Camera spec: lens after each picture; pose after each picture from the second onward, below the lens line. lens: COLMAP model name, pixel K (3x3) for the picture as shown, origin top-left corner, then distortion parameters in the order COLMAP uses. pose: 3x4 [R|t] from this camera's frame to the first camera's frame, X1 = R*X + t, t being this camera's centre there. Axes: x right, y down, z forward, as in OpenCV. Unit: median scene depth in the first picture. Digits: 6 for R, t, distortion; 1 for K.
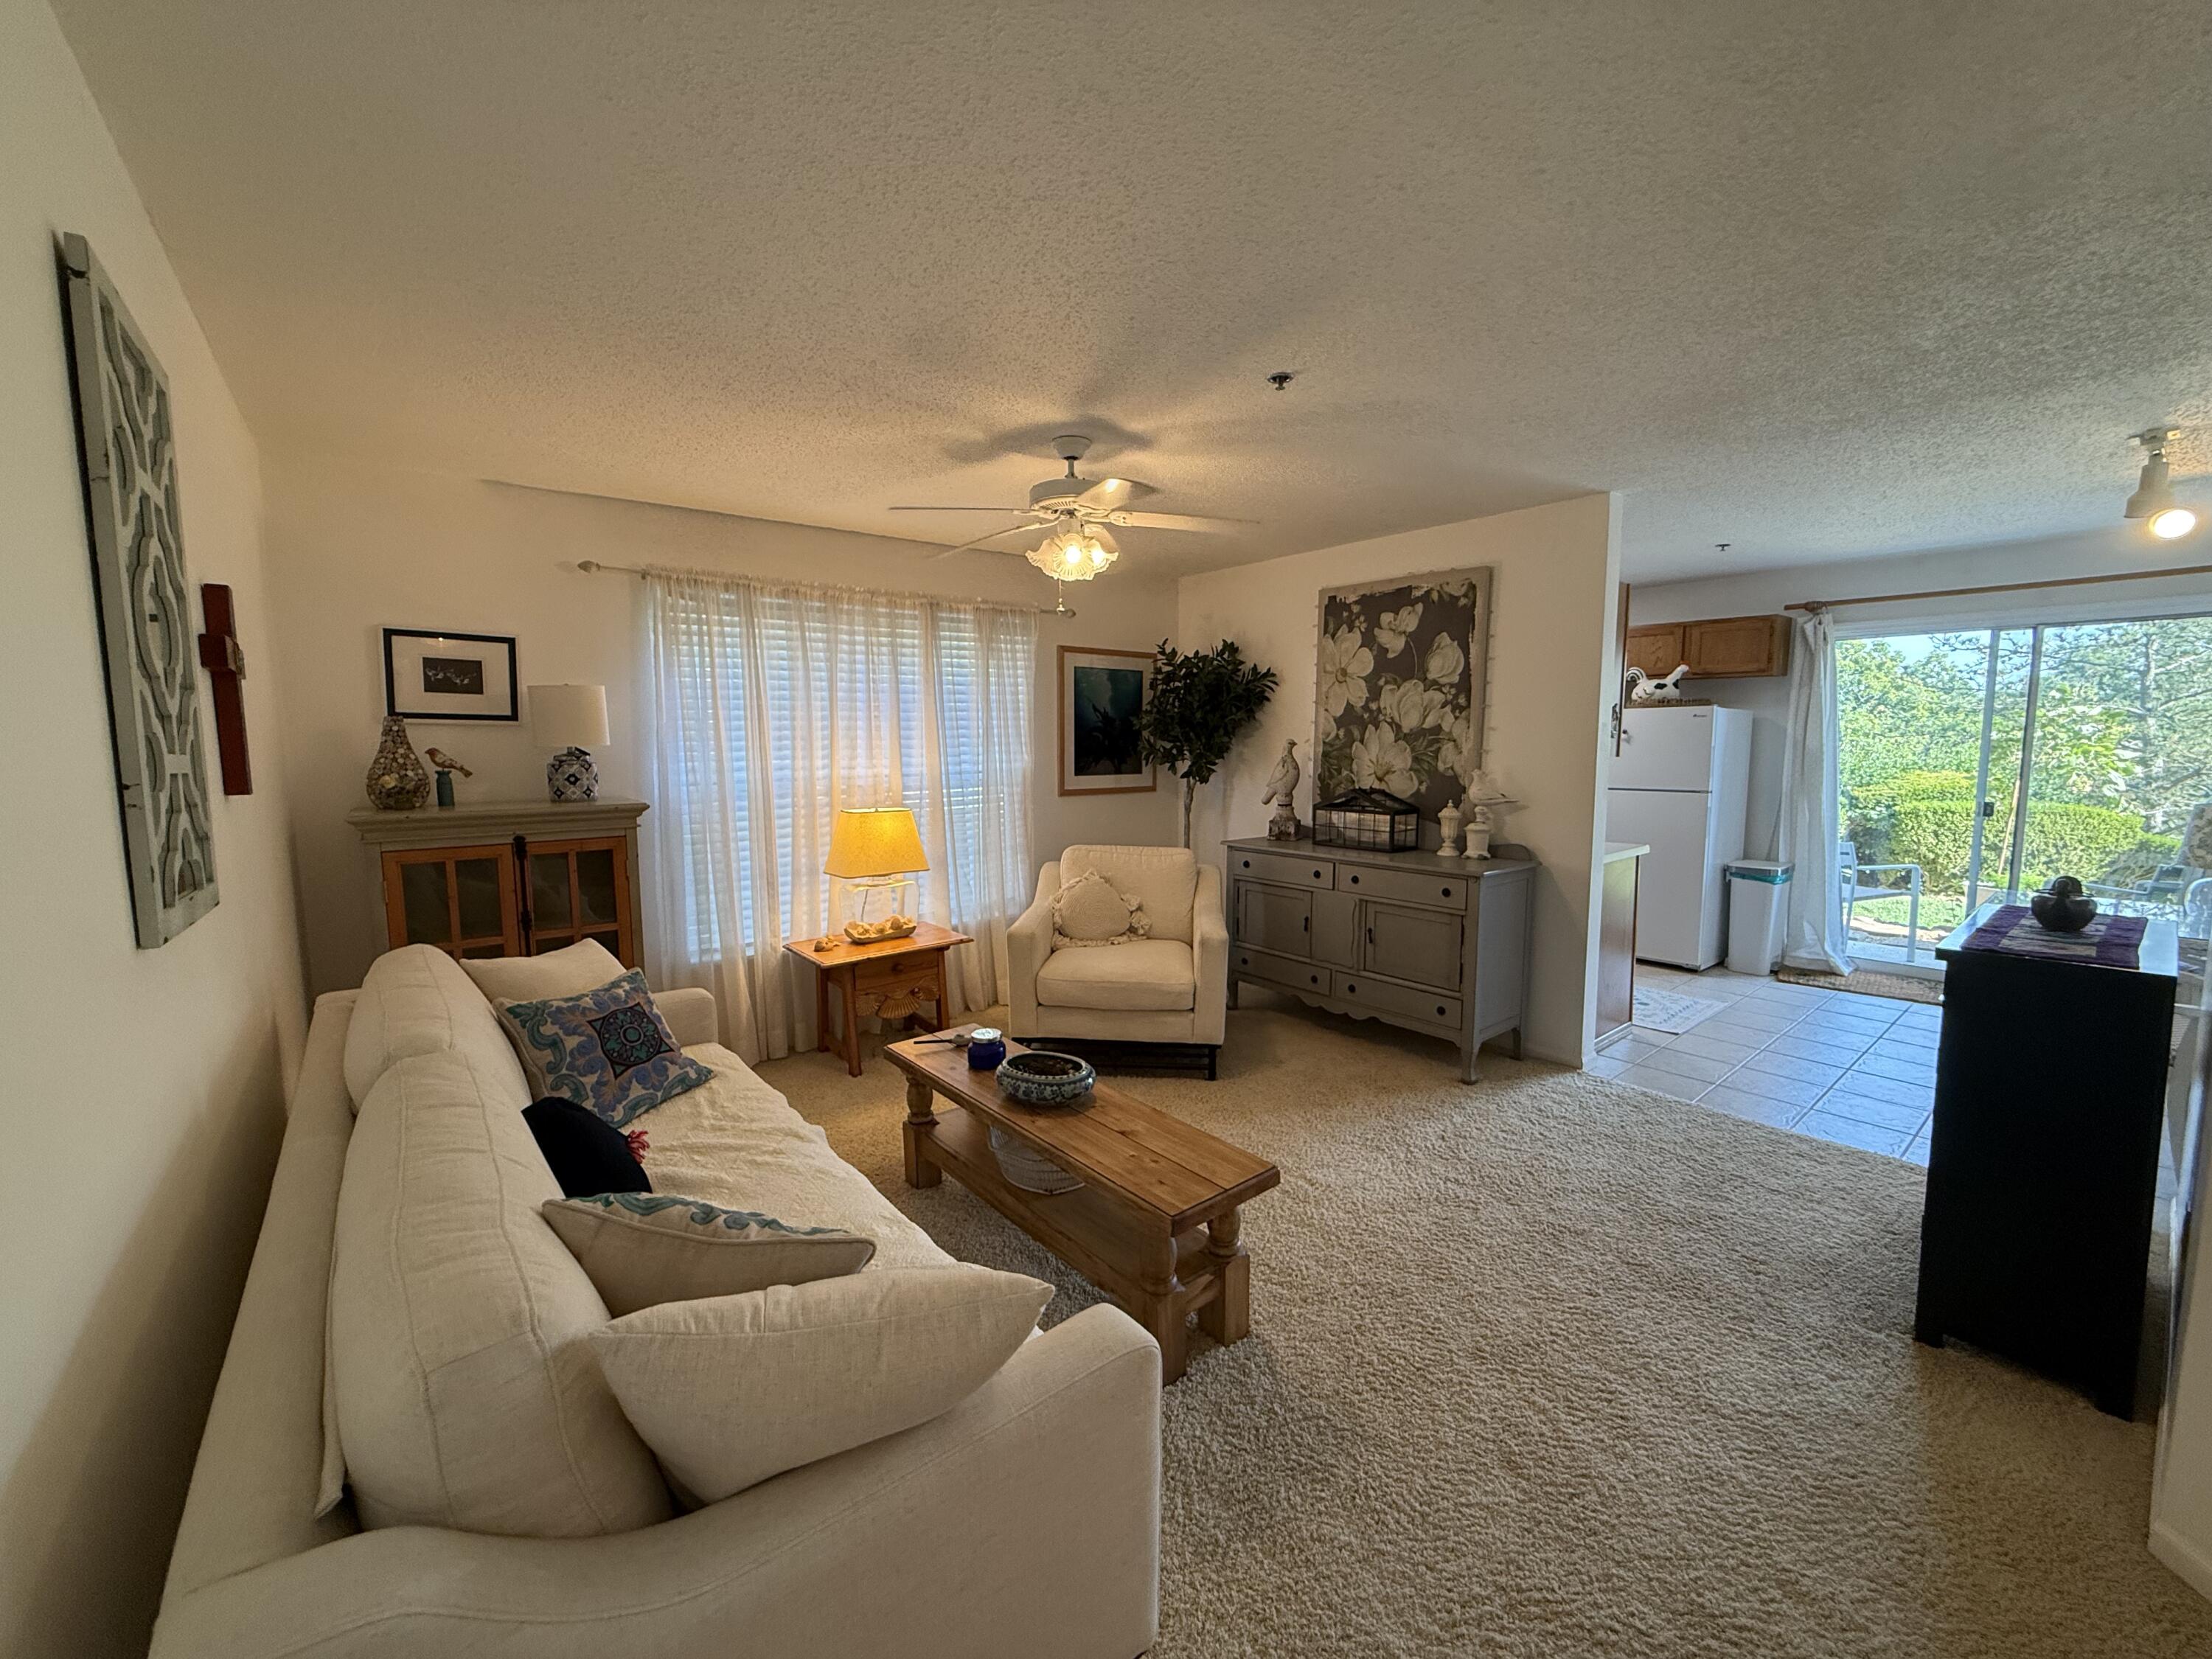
lens RADIAL K [[878.2, 0, 1104.3], [0, 878.2, 820.5], [0, 0, 1]] dist [0.000375, 0.000372]
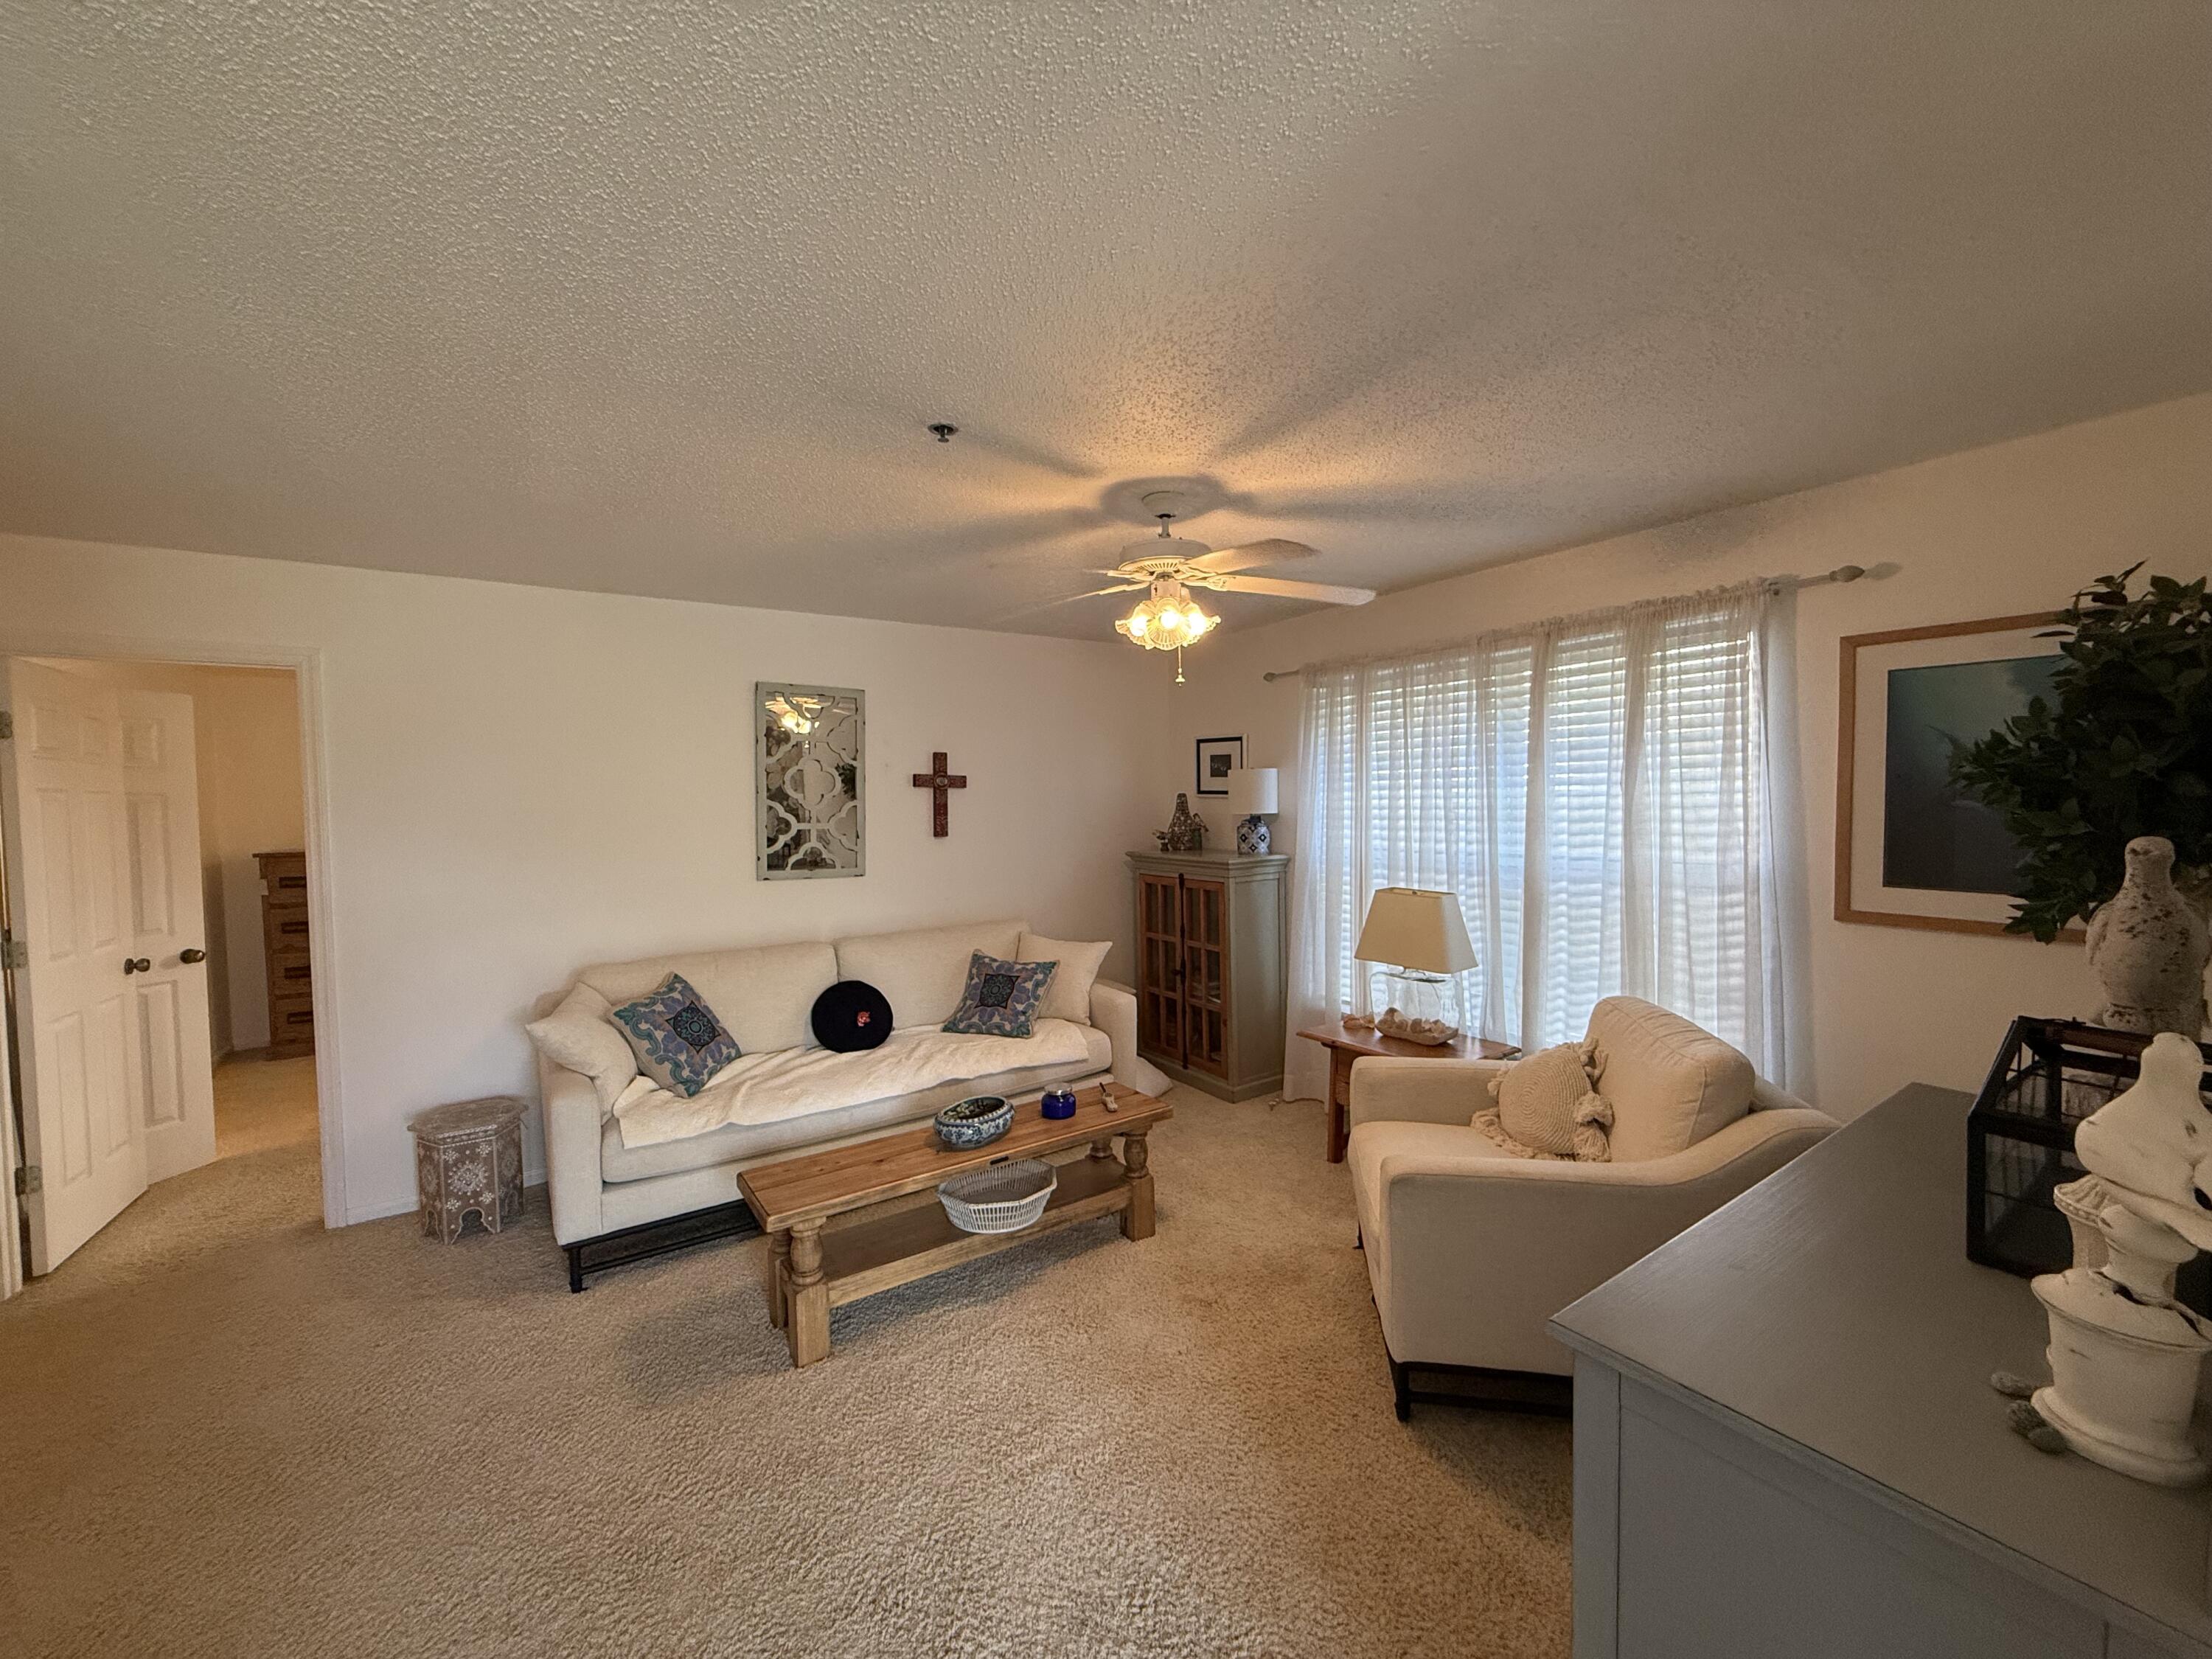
lens RADIAL K [[878.2, 0, 1104.3], [0, 878.2, 820.5], [0, 0, 1]] dist [0.000375, 0.000372]
pose [[-0.077225, 0.037497, -0.996308, 0.767835], [-0.074304, 0.996297, 0.043256, -0.117049], [0.994241, 0.077370, -0.074152, 0.895760]]
